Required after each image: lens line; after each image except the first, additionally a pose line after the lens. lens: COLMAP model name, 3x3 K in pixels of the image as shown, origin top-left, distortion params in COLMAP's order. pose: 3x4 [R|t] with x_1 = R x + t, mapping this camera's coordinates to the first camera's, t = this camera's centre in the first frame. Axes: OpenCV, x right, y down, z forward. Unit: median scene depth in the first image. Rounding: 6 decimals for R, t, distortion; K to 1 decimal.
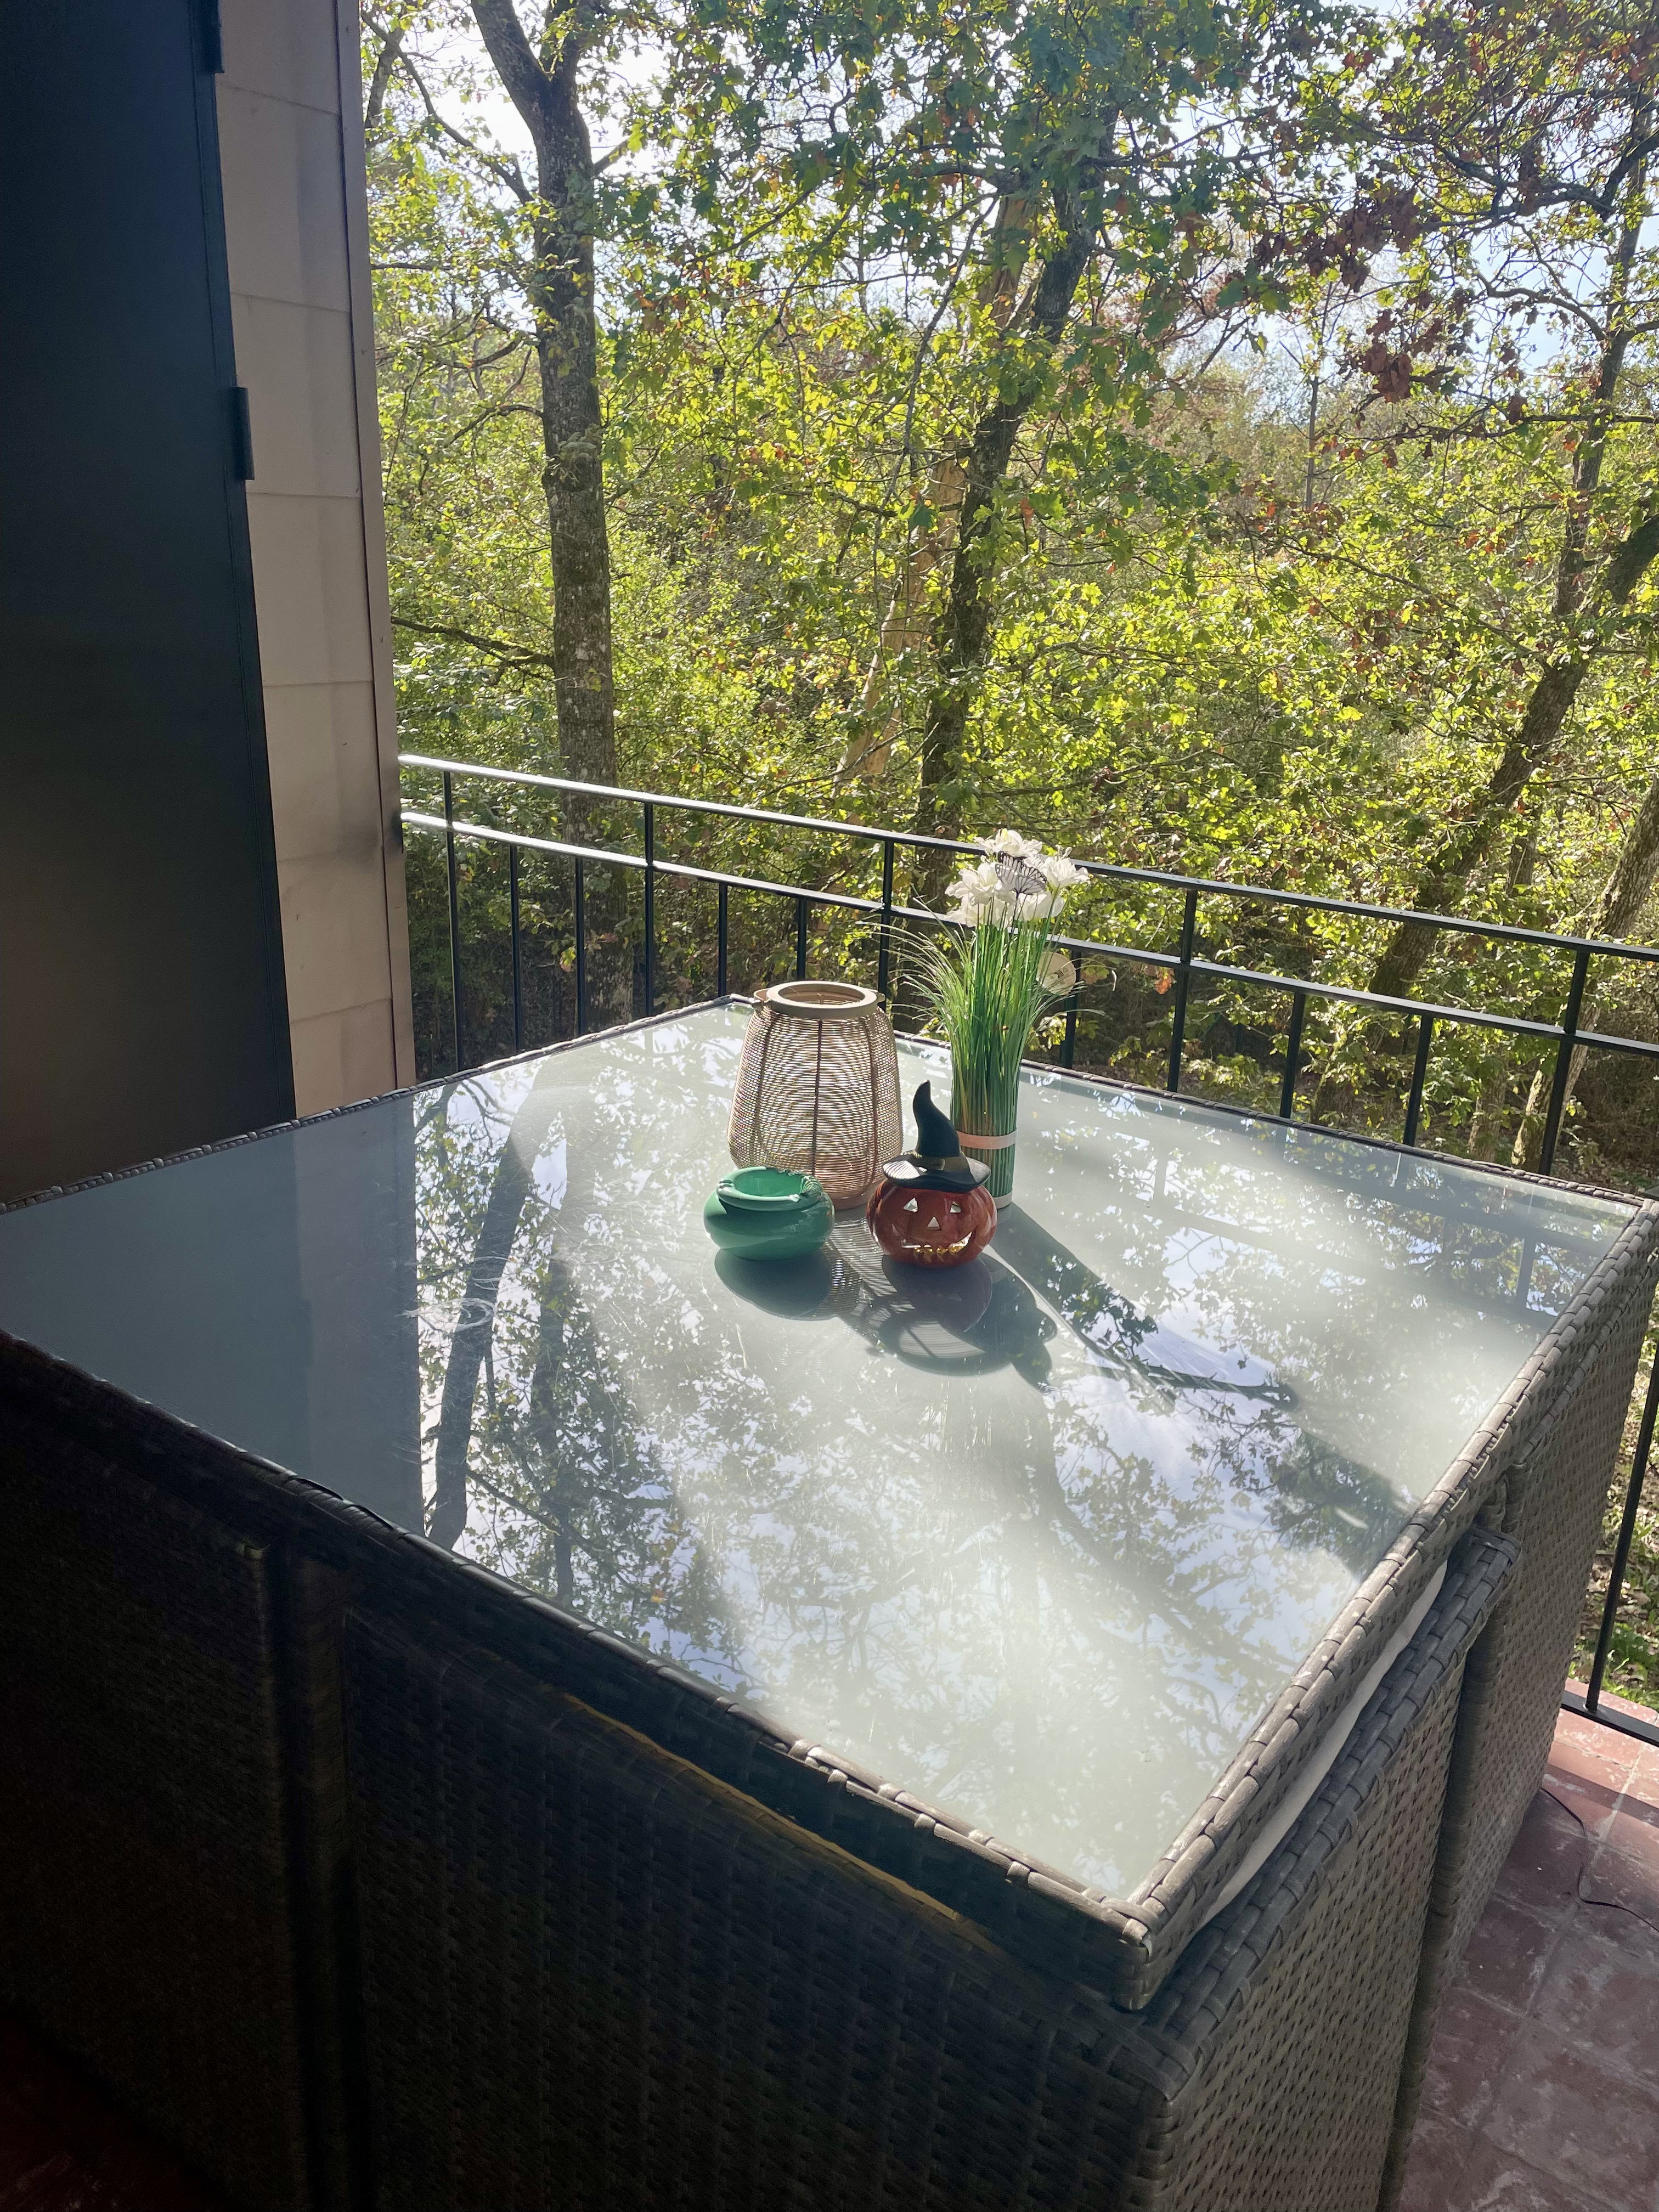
lens RADIAL K [[1675.5, 0, 831.8], [0, 1675.5, 1102.6], [0, 0, 1]] dist [0.073939, -0.093005]
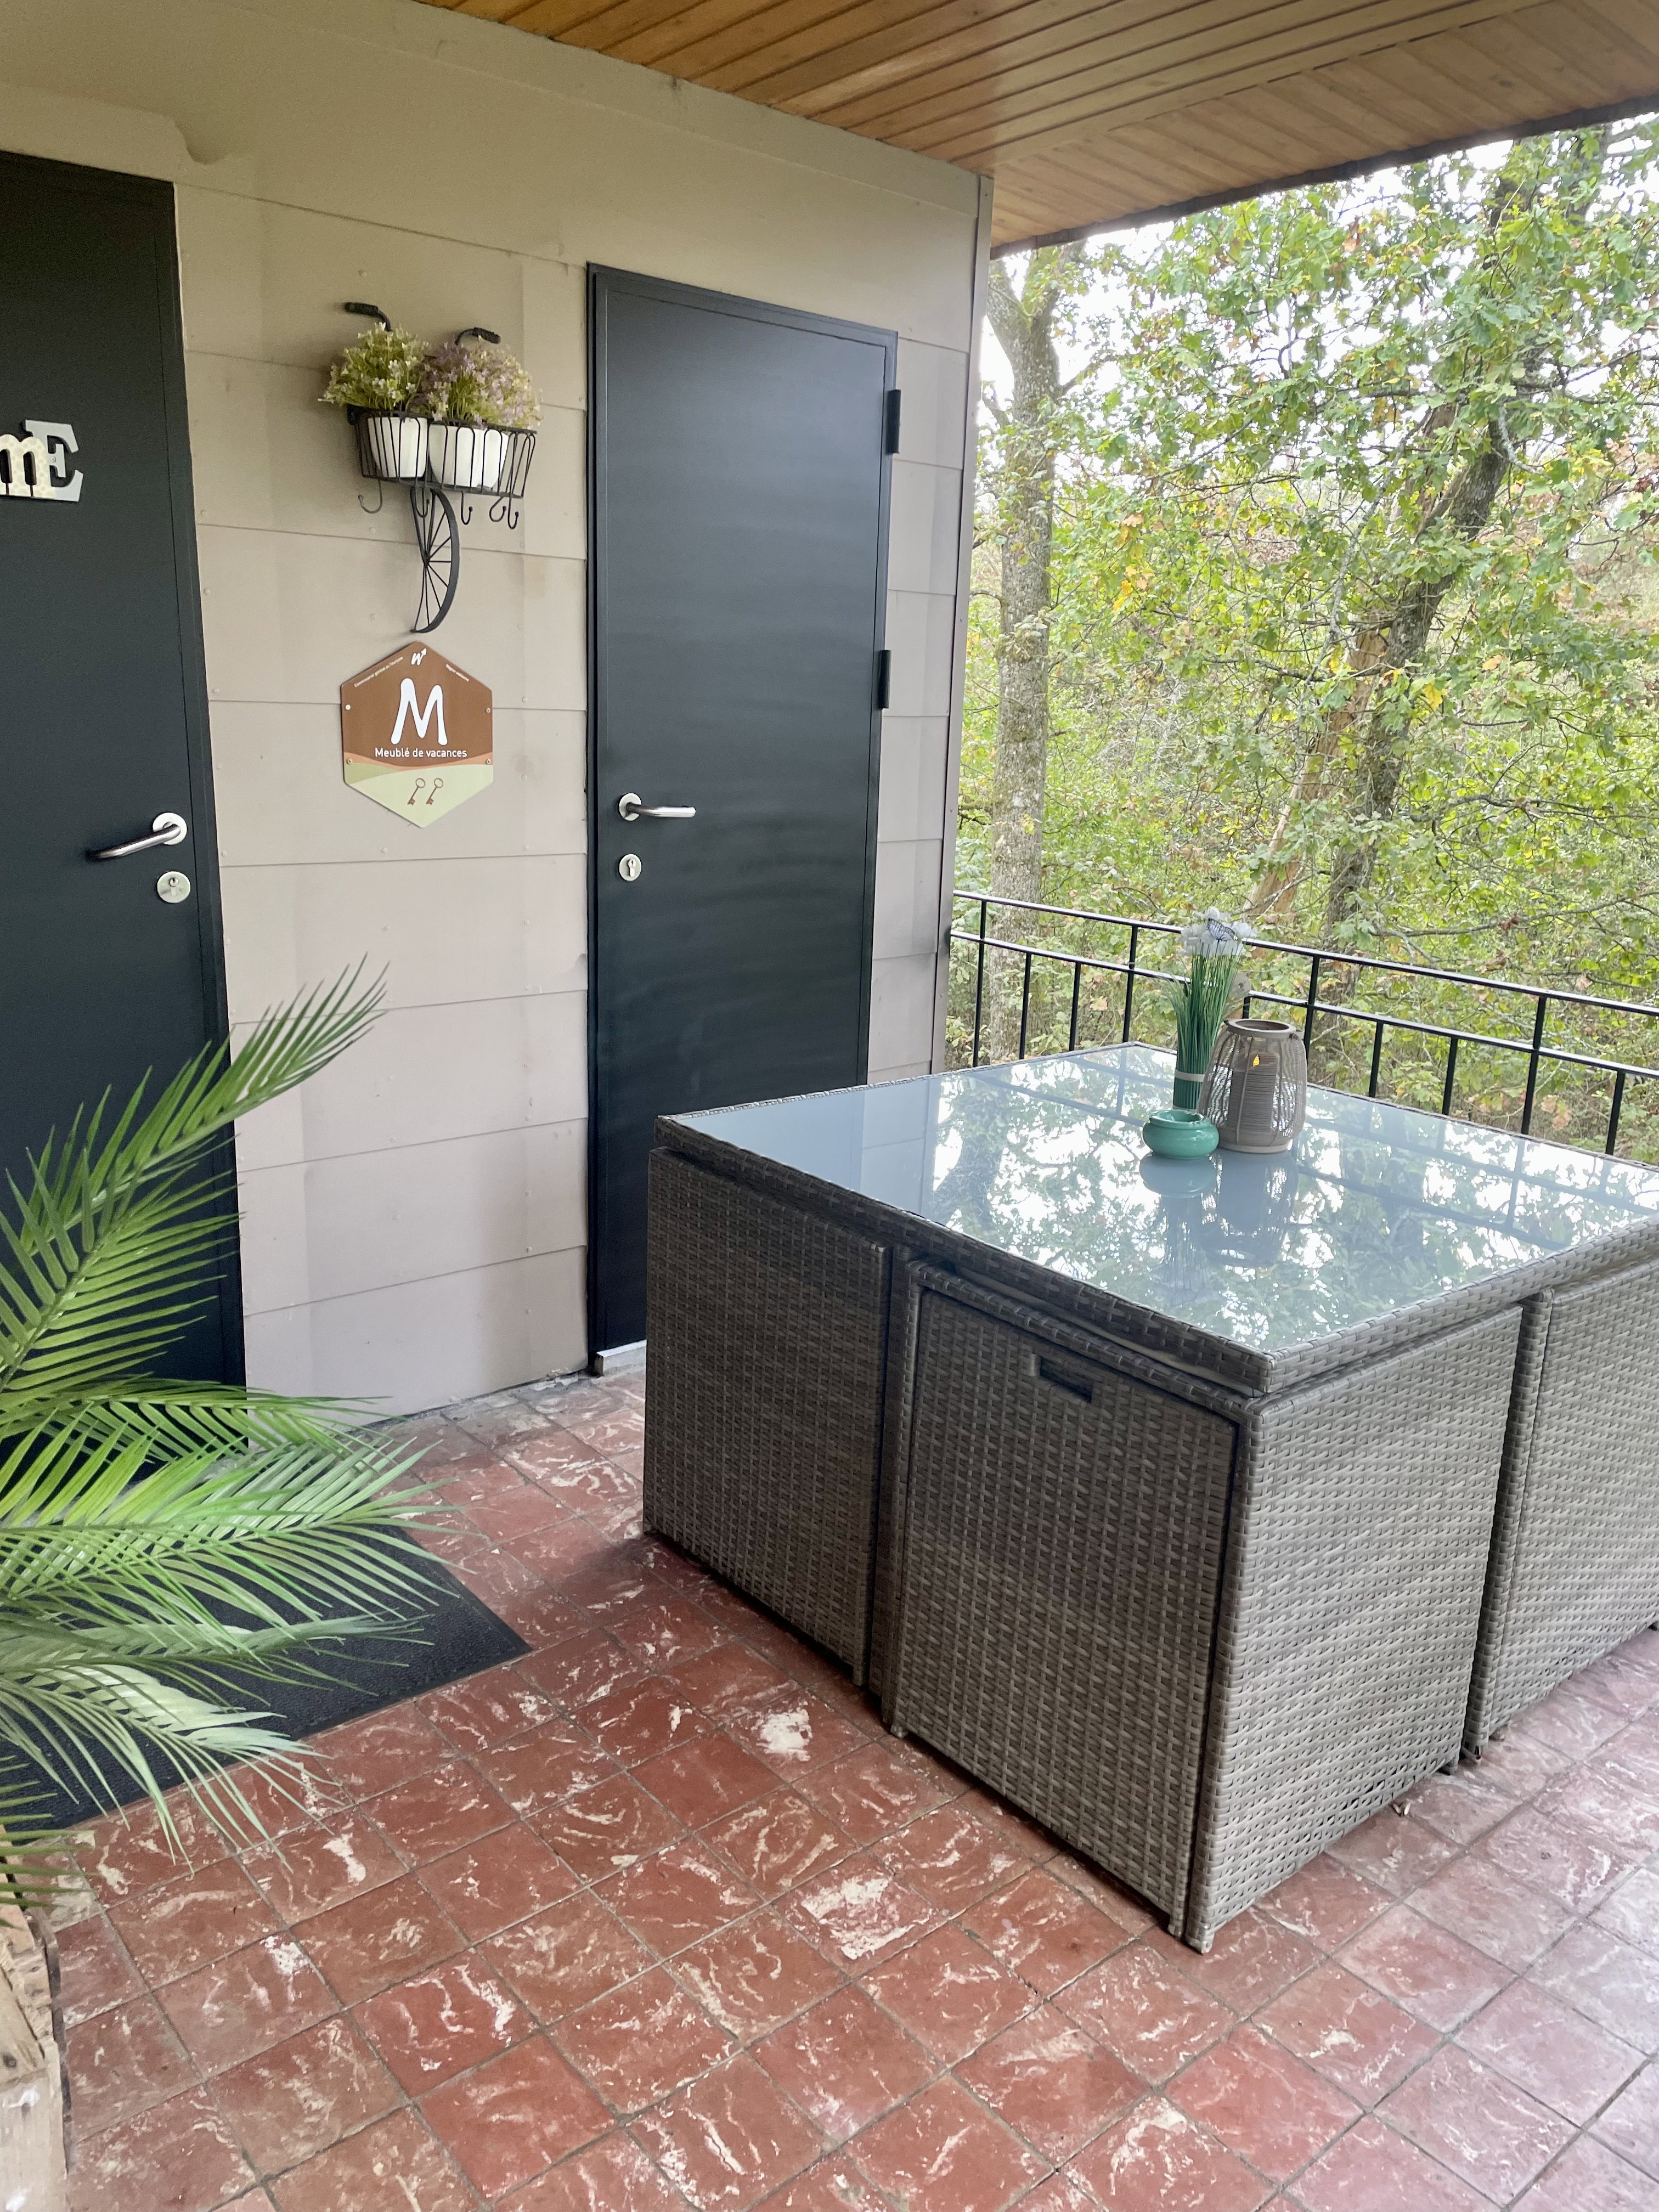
lens RADIAL K [[1675.5, 0, 831.5], [0, 1675.5, 1110.4], [0, 0, 1]] dist [0.073939, -0.093005]
pose [[0.973382, 0.054055, -0.222724, -0.009018], [-0.070277, 0.995371, -0.065556, 0.023354], [0.218149, 0.079463, 0.972675, -0.112743]]
